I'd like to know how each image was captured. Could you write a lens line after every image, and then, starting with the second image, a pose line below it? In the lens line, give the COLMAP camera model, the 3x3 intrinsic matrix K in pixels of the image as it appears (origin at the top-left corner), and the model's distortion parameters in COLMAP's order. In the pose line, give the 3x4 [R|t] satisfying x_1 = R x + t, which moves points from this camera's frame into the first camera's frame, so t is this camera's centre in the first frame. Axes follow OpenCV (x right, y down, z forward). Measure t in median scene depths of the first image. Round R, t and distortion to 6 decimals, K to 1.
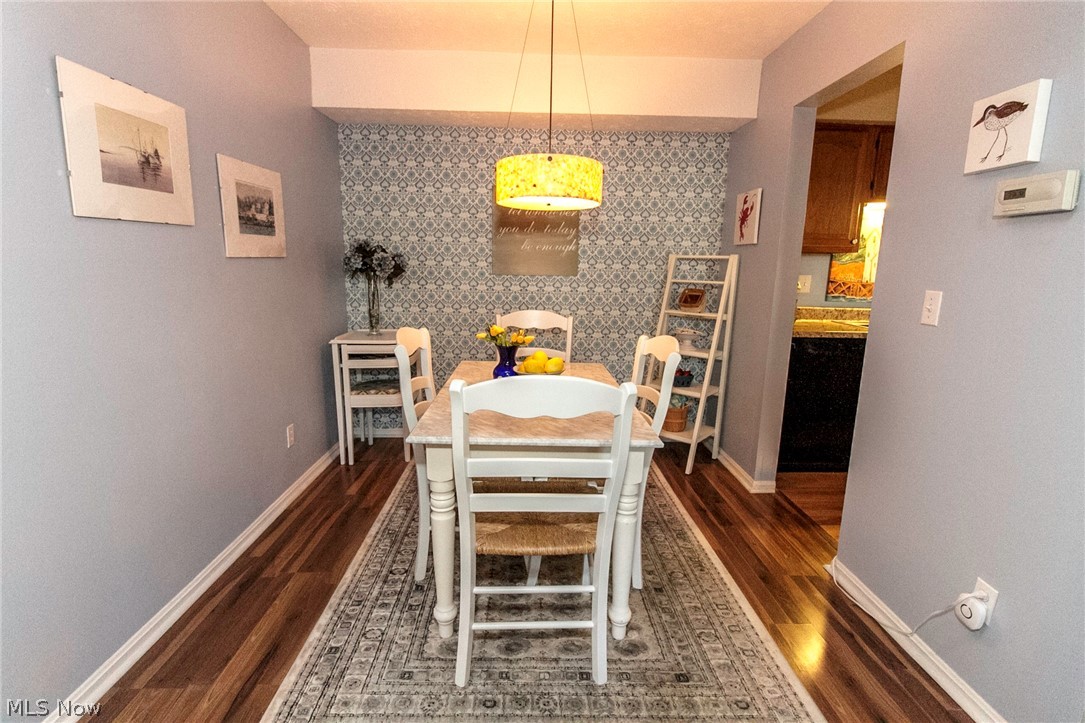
lens RADIAL K [[504.2, 0, 526.3], [0, 504.2, 361.1], [0, 0, 1]] dist [-0.001262, -0.011132]
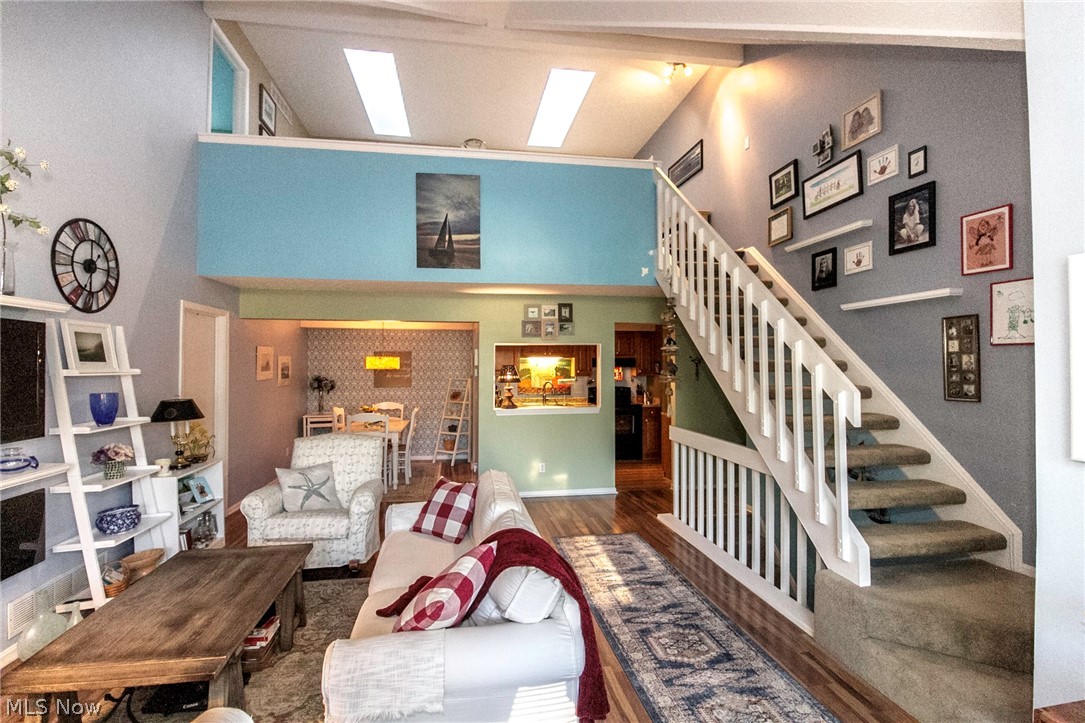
lens RADIAL K [[504.2, 0, 538.3], [0, 504.2, 359.0], [0, 0, 1]] dist [-0.001262, -0.011132]
pose [[0.987072, -0.013200, 0.159734, 0.323006], [0.044580, 0.979887, -0.194508, 0.193105], [-0.153954, 0.199115, 0.967808, -1.455154]]
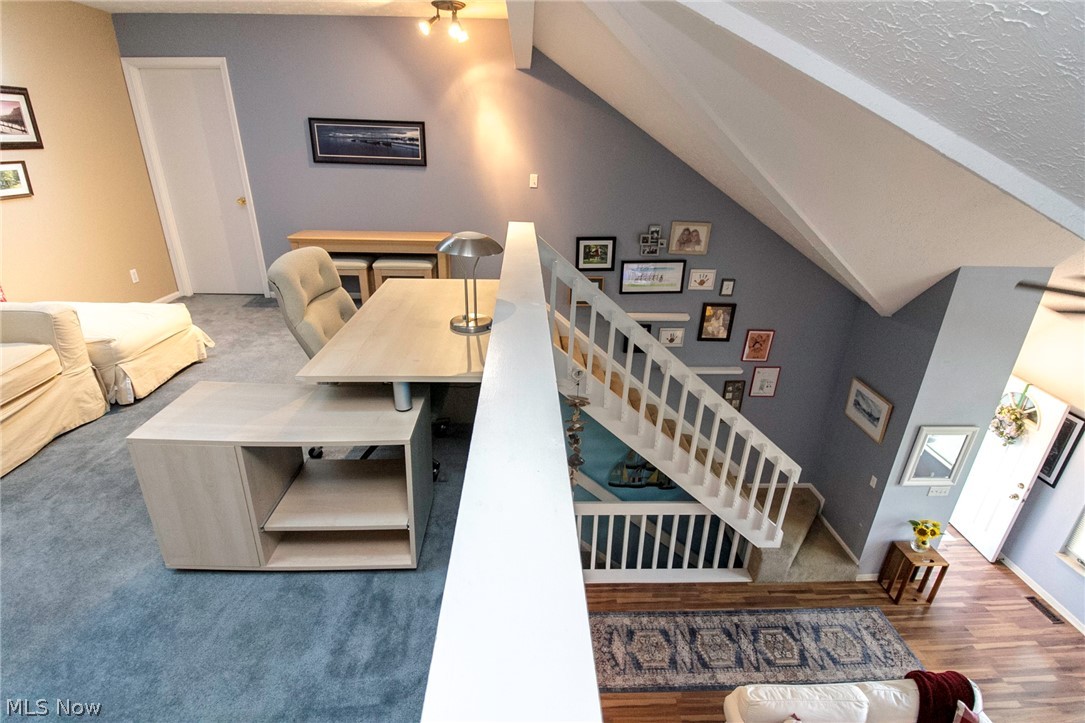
lens RADIAL K [[504.2, 0, 538.6], [0, 504.2, 360.9], [0, 0, 1]] dist [-0.001262, -0.011132]
pose [[-0.030772, -0.406888, 0.912959, -0.241379], [0.168287, 0.898244, 0.406002, -0.879409], [-0.985258, 0.166133, 0.040834, -0.131217]]
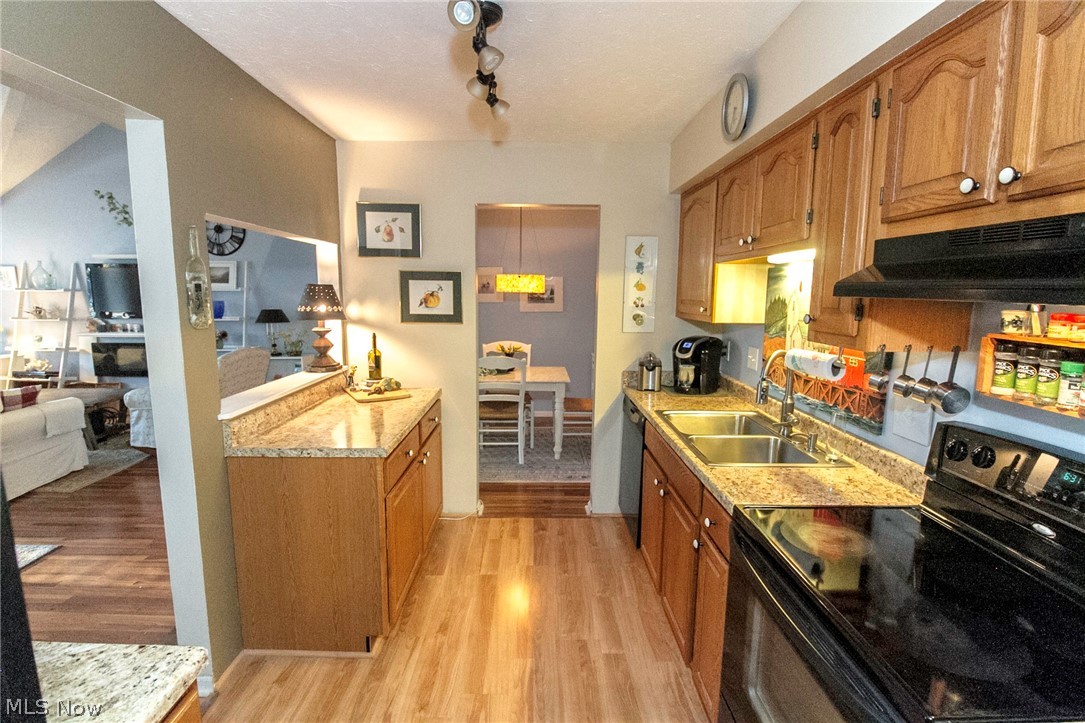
lens RADIAL K [[504.2, 0, 537.2], [0, 504.2, 362.9], [0, 0, 1]] dist [-0.001262, -0.011132]
pose [[0.007895, 0.128324, -0.991701, 1.401793], [-0.196005, 0.972692, 0.124304, -0.187594], [0.980571, 0.193397, 0.032832, 0.666750]]
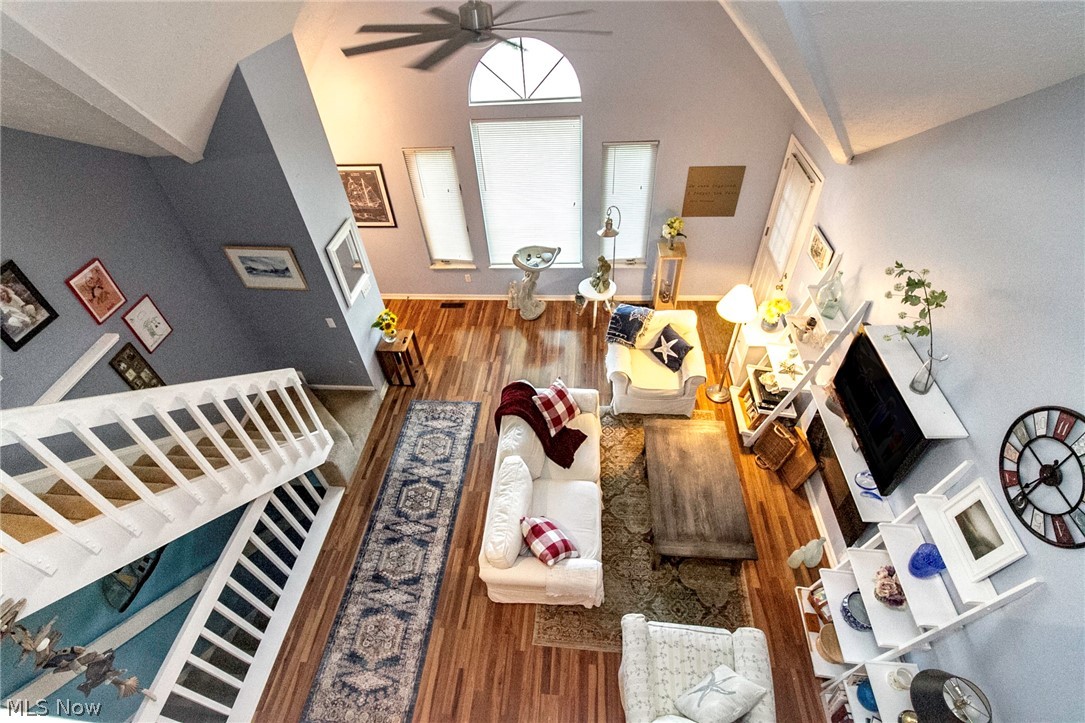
lens RADIAL K [[504.2, 0, 535.9], [0, 504.2, 360.0], [0, 0, 1]] dist [-0.001262, -0.011132]
pose [[-0.994744, -0.030589, 0.097714, 0.232013], [0.062395, 0.575573, 0.815367, -0.851989], [-0.081183, 0.817178, -0.570639, -0.135643]]
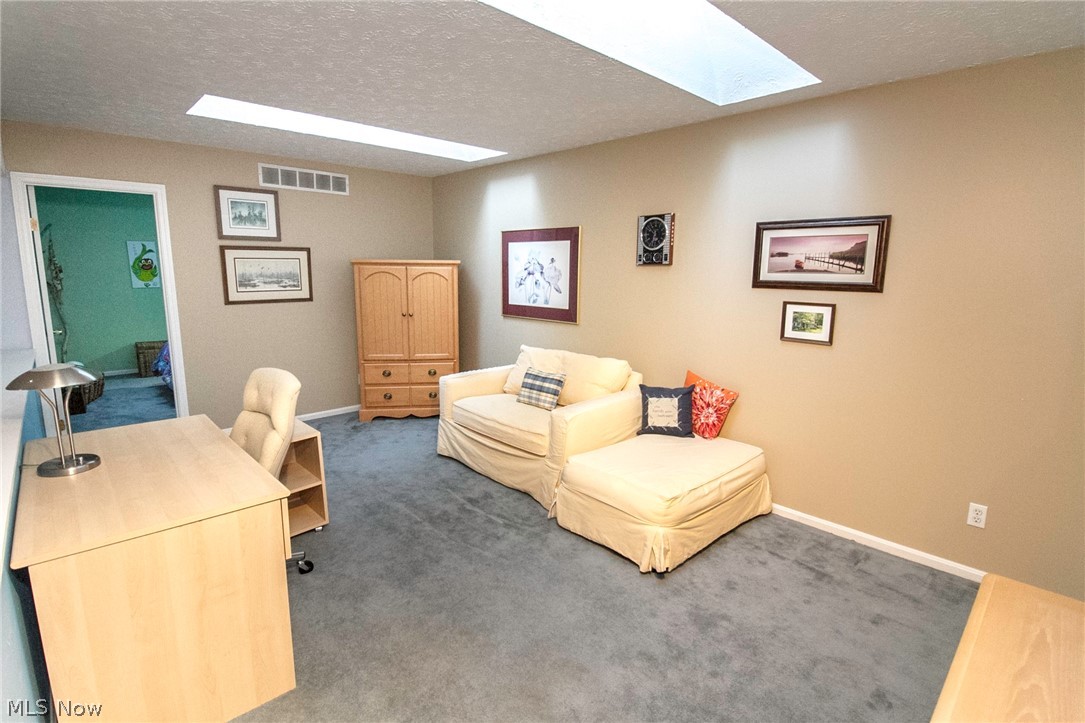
lens RADIAL K [[504.2, 0, 546.6], [0, 504.2, 363.7], [0, 0, 1]] dist [-0.001262, -0.011132]
pose [[0.699664, 0.127251, -0.703049, 1.171453], [-0.141335, 0.989217, 0.038393, -0.881070], [0.700353, 0.072503, 0.710105, -0.036414]]
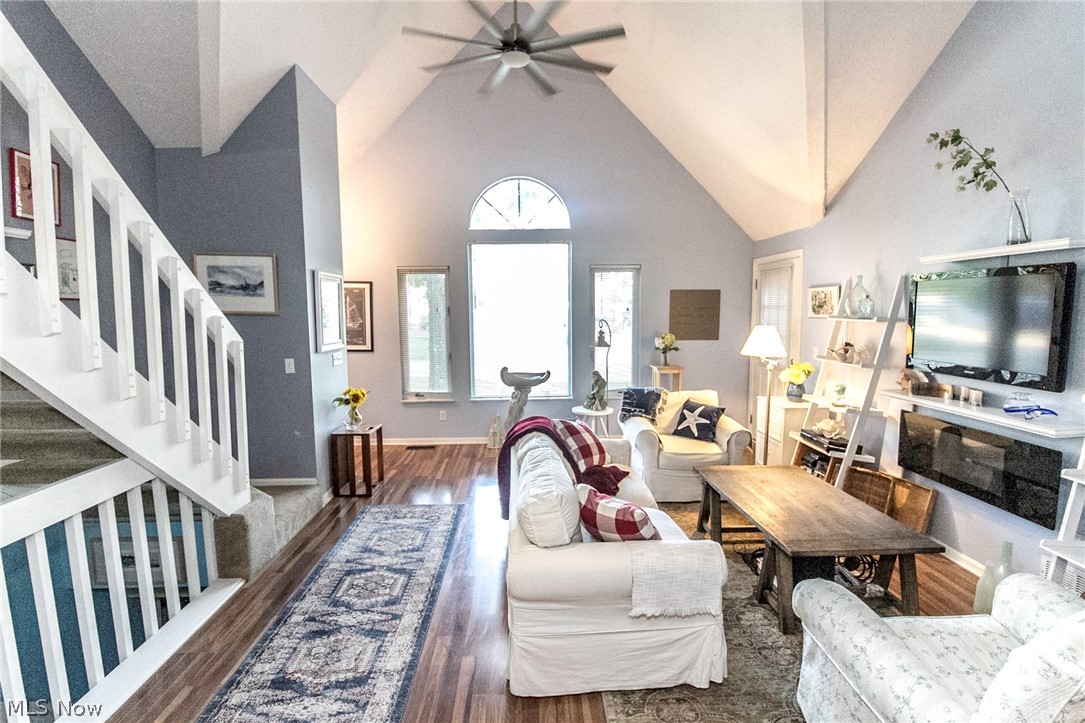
lens RADIAL K [[504.2, 0, 537.3], [0, 504.2, 359.4], [0, 0, 1]] dist [-0.001262, -0.011132]
pose [[-0.999575, -0.003841, -0.028885, 0.427588], [-0.011873, 0.958944, 0.283346, -0.115762], [0.026611, 0.283569, -0.958583, 0.124736]]
